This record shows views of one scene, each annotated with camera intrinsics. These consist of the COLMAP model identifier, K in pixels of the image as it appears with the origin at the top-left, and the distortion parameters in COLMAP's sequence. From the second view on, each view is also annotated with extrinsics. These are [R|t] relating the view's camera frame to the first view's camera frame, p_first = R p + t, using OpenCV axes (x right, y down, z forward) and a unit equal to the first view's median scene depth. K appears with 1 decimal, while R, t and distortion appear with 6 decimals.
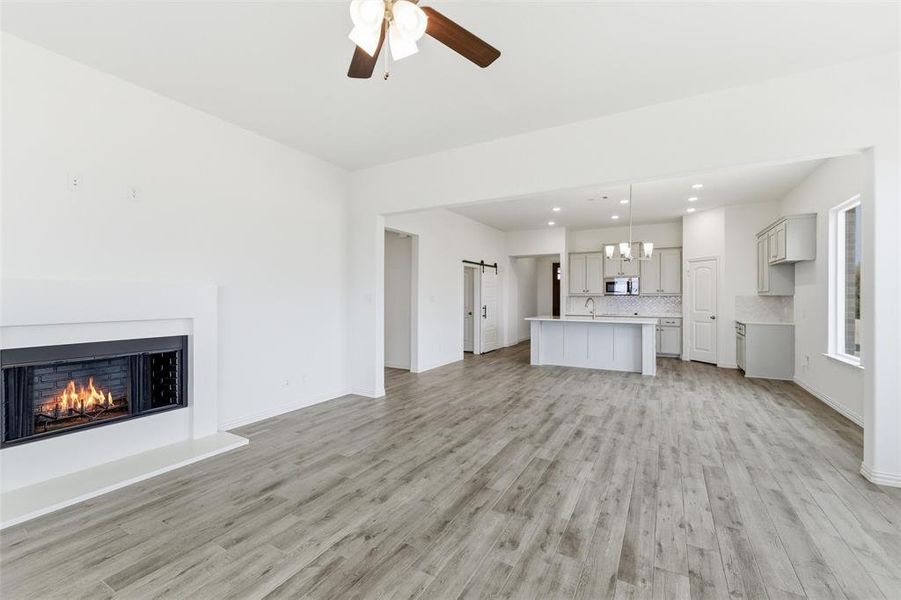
lens RADIAL K [[369.3, 0, 455.8], [0, 369.3, 297.8], [0, 0, 1]] dist [-0.004770, 0.000490]
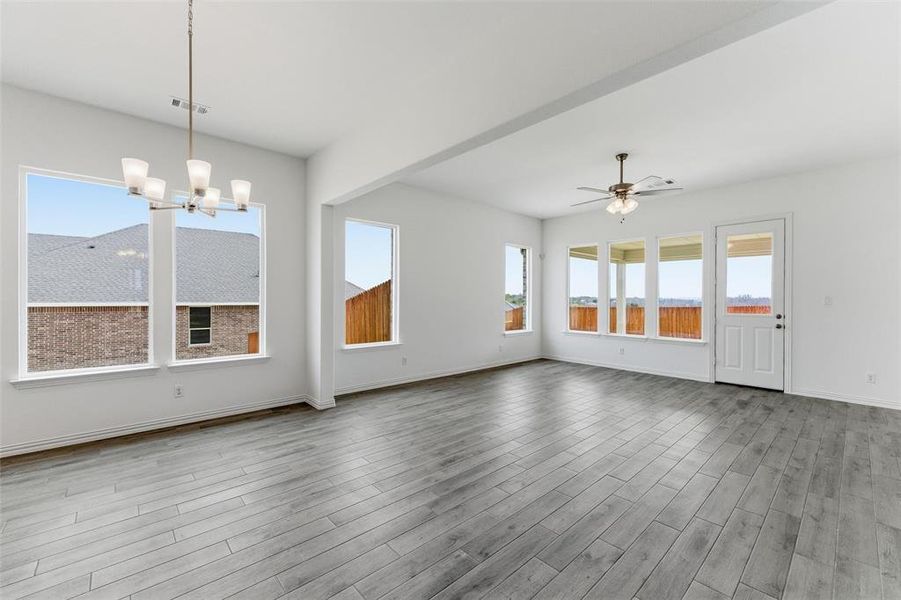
lens RADIAL K [[369.3, 0, 452.6], [0, 369.3, 297.9], [0, 0, 1]] dist [-0.004770, 0.000490]
pose [[-0.949557, -0.005828, 0.313542, 0.066186], [-0.005017, 0.999982, 0.003394, -0.002677], [-0.313556, 0.001649, -0.949568, 1.744521]]
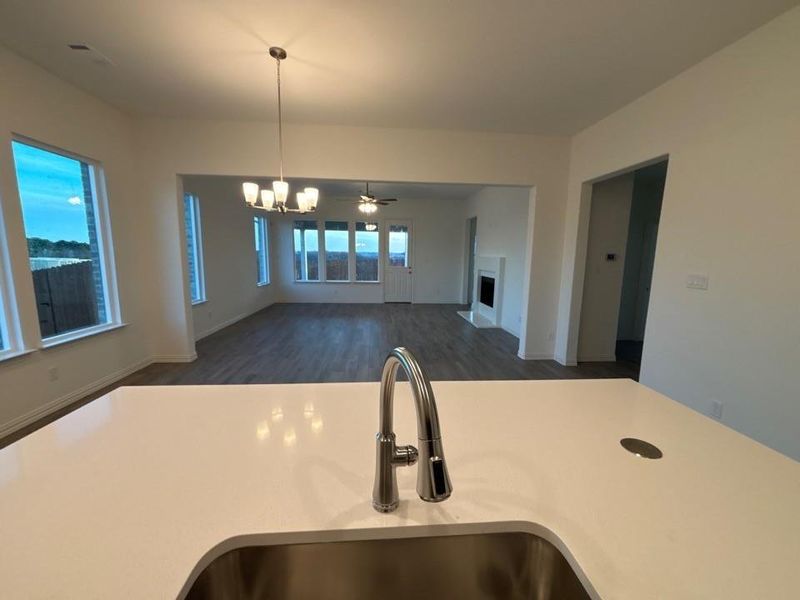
lens RADIAL K [[320.4, 0, 399.8], [0, 320.4, 302.4], [0, 0, 1]] dist [-0.002141, -0.000251]
pose [[-0.834613, 0.070108, -0.546356, 0.819787], [-0.017259, 0.988052, 0.153151, -0.047410], [0.550566, 0.137252, -0.823431, 2.111640]]
